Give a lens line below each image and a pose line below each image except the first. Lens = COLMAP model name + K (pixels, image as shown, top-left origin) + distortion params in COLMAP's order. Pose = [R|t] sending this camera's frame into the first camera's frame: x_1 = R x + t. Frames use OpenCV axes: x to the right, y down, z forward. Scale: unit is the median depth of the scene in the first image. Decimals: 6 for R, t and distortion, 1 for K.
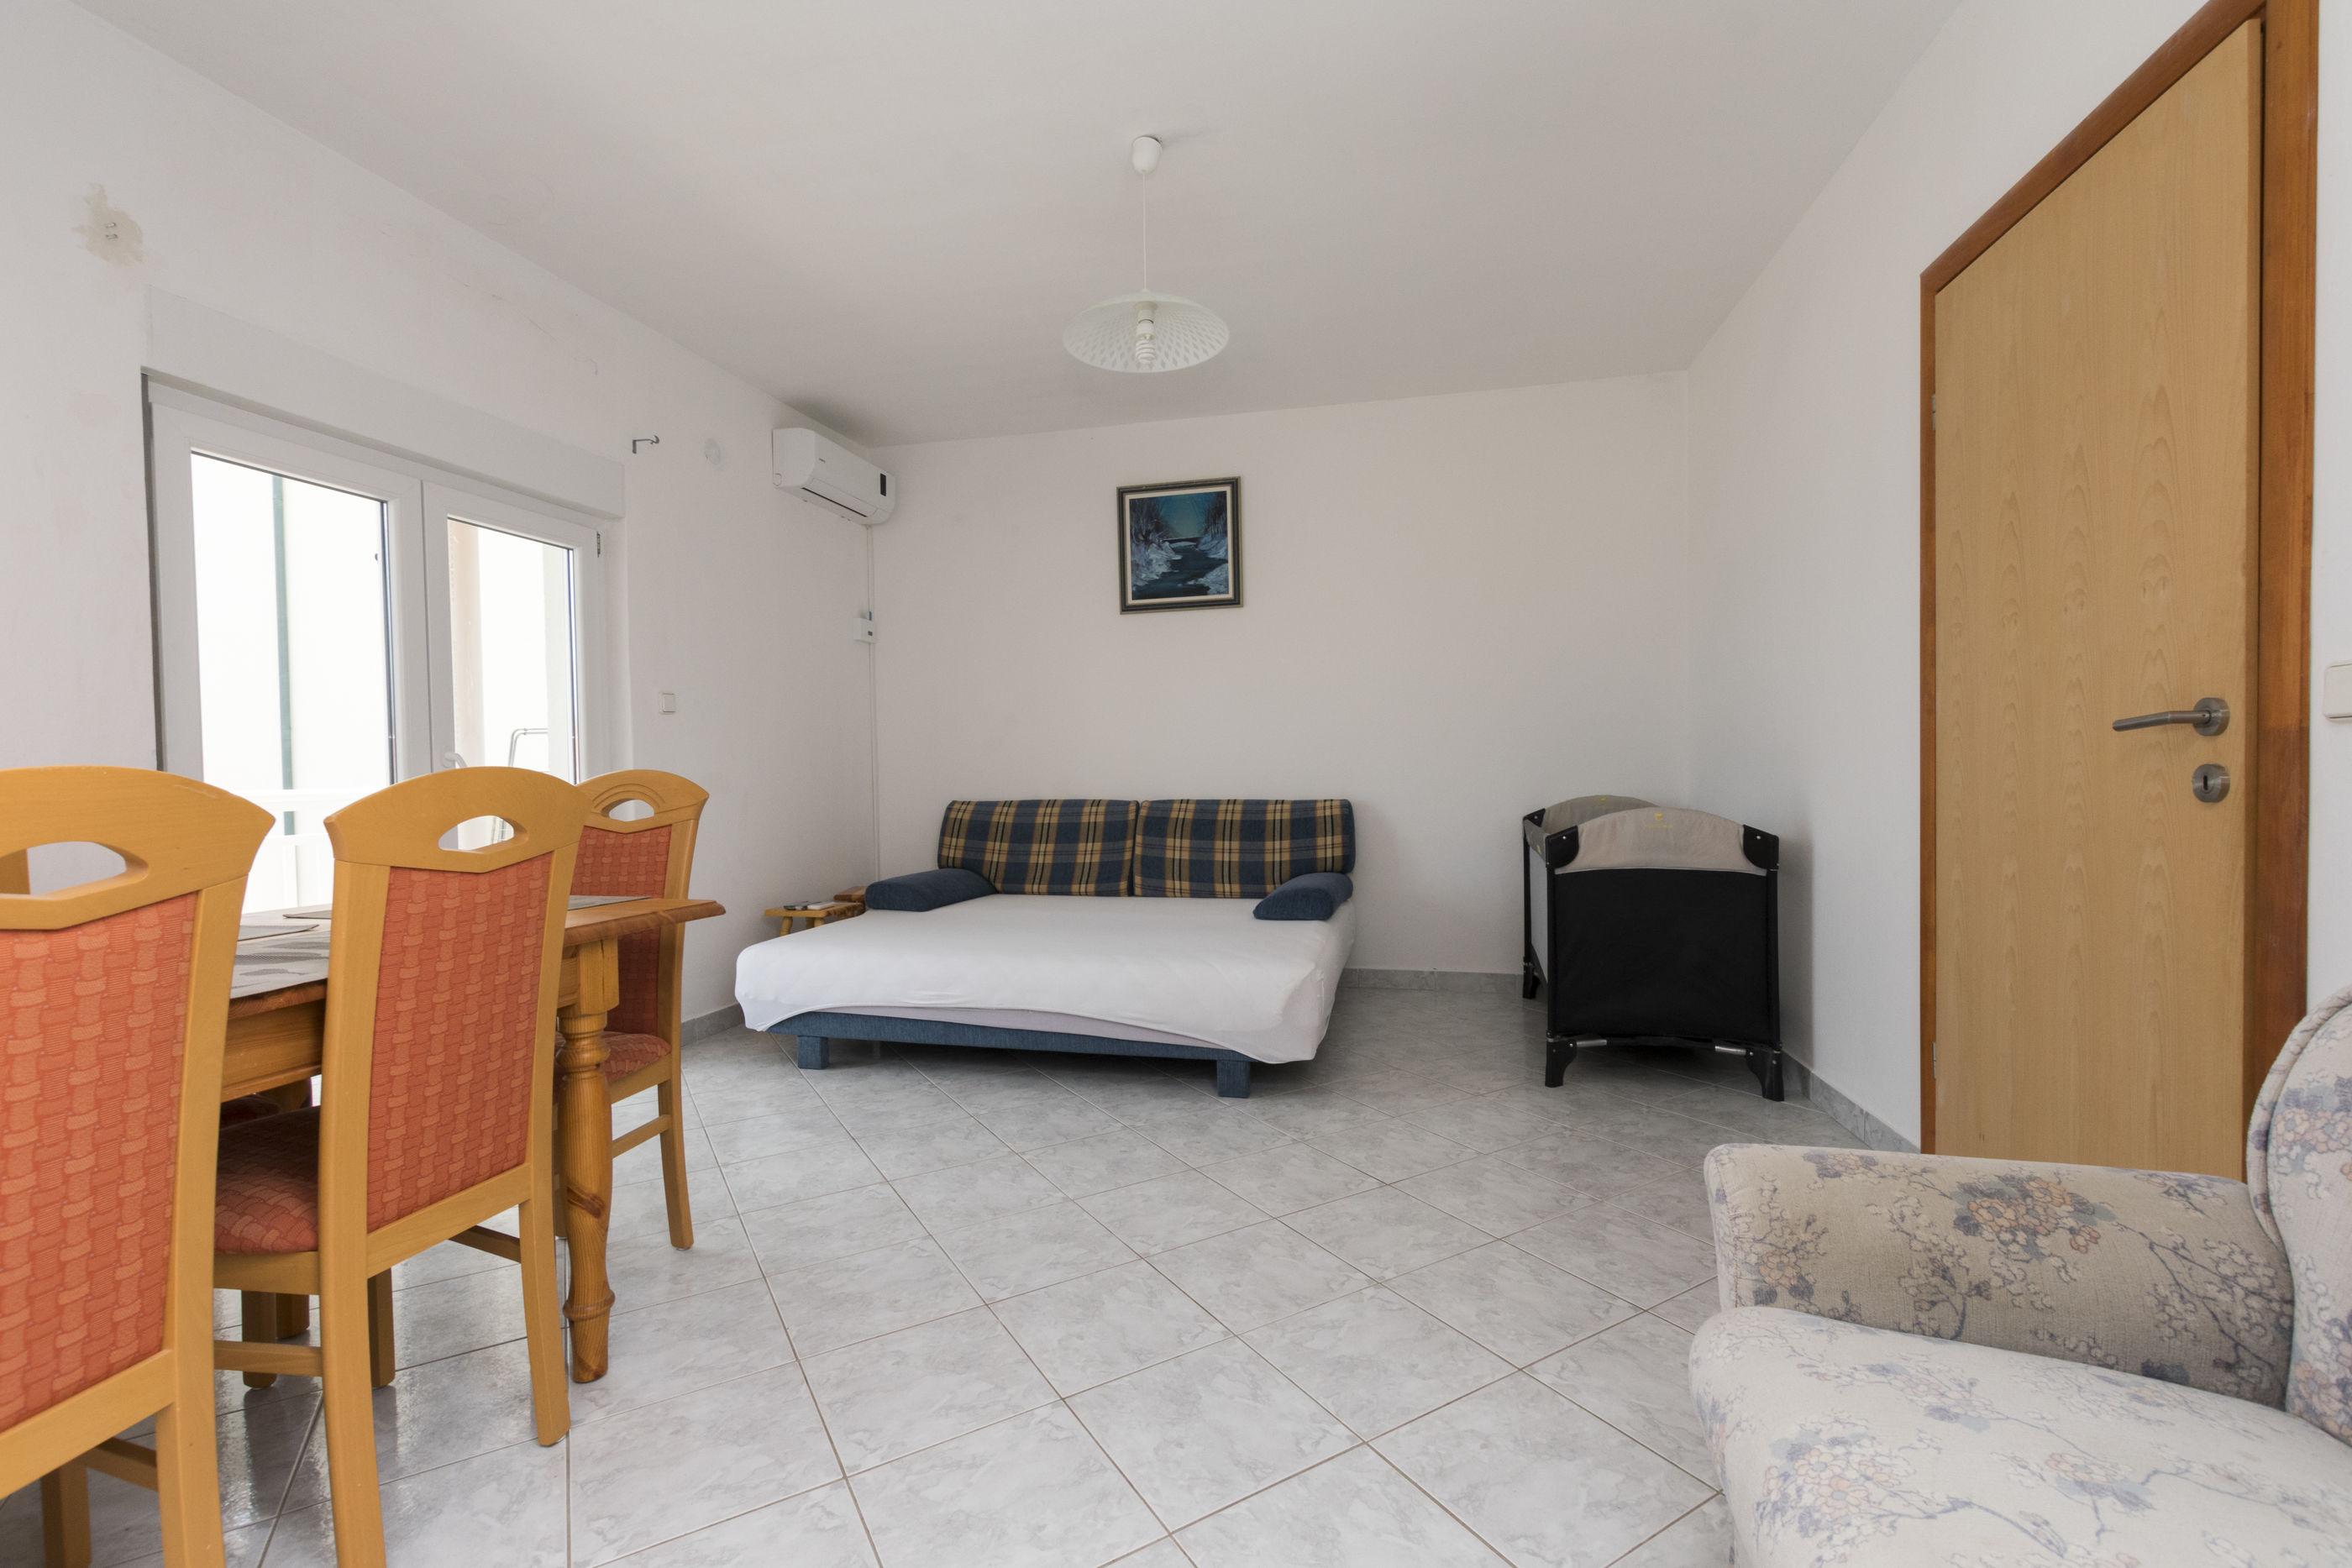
lens RADIAL K [[1014.2, 0, 1171.1], [0, 1014.2, 786.0], [0, 0, 1]] dist [0.003605, -0.001825]
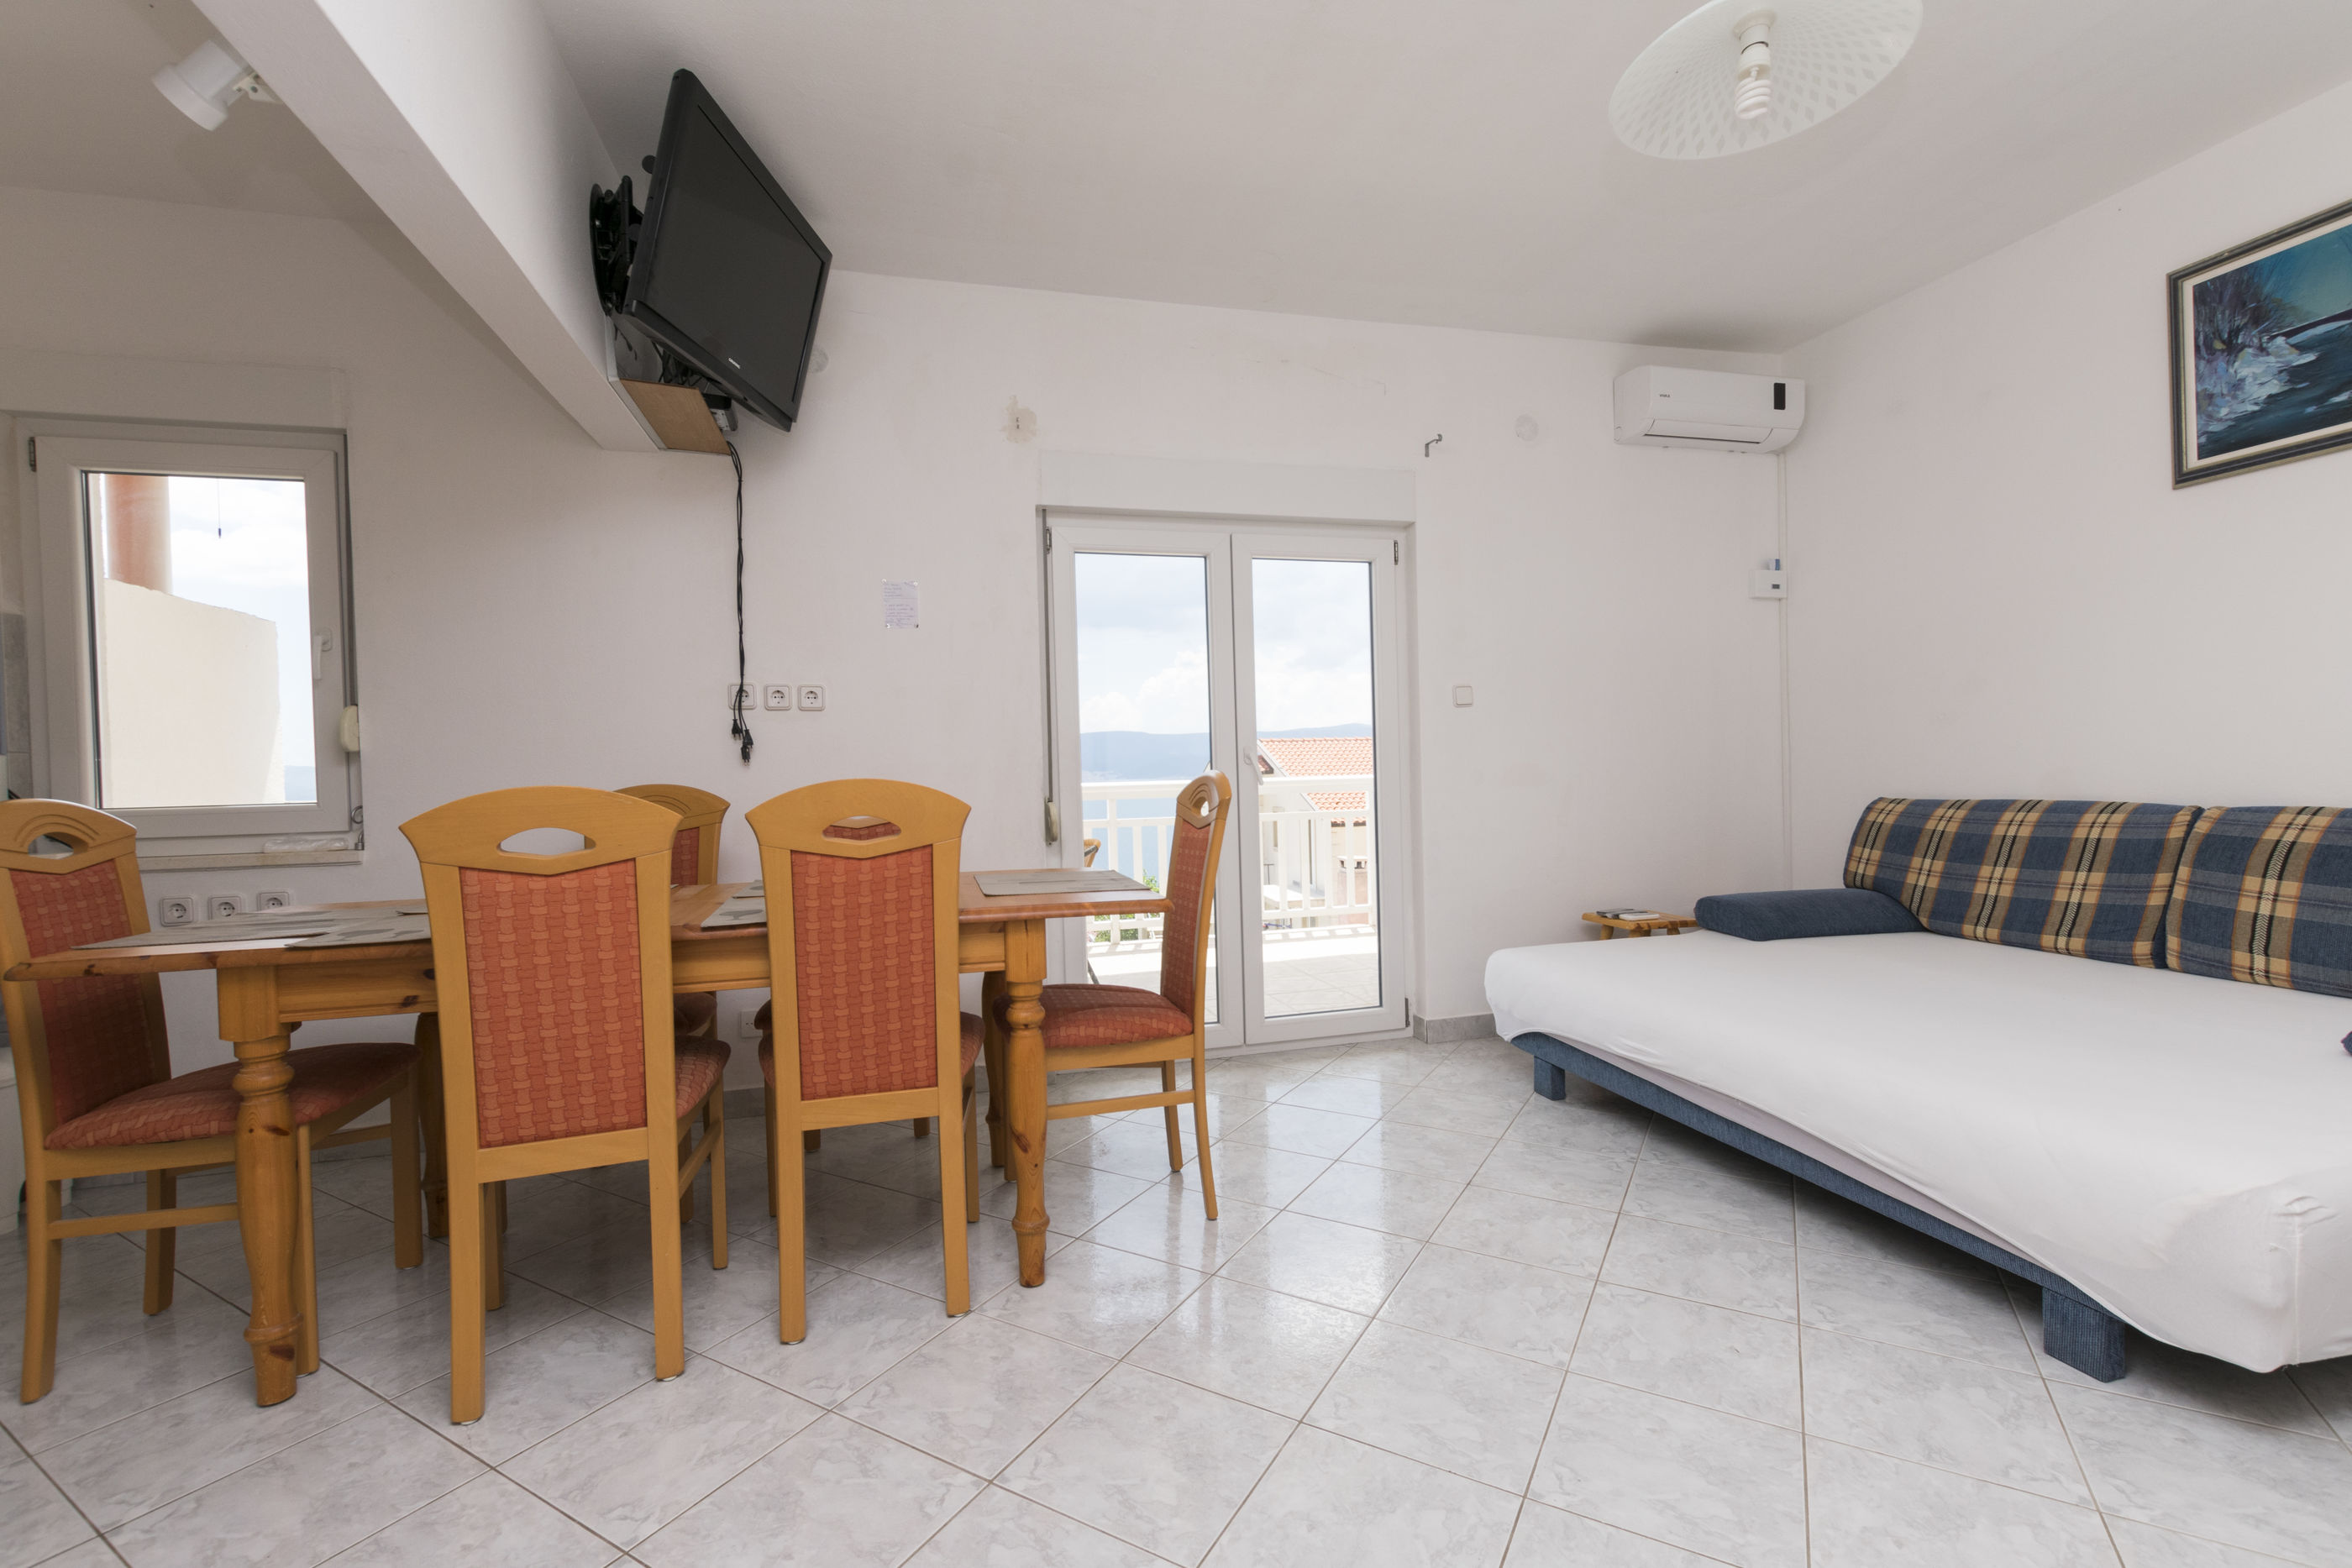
lens RADIAL K [[1014.2, 0, 1171.1], [0, 1014.2, 786.0], [0, 0, 1]] dist [0.003605, -0.001825]
pose [[0.476608, 0.015416, -0.878981, 0.201492], [0.002789, 0.999815, 0.019047, -0.009965], [0.879111, -0.011530, 0.476477, 0.212802]]
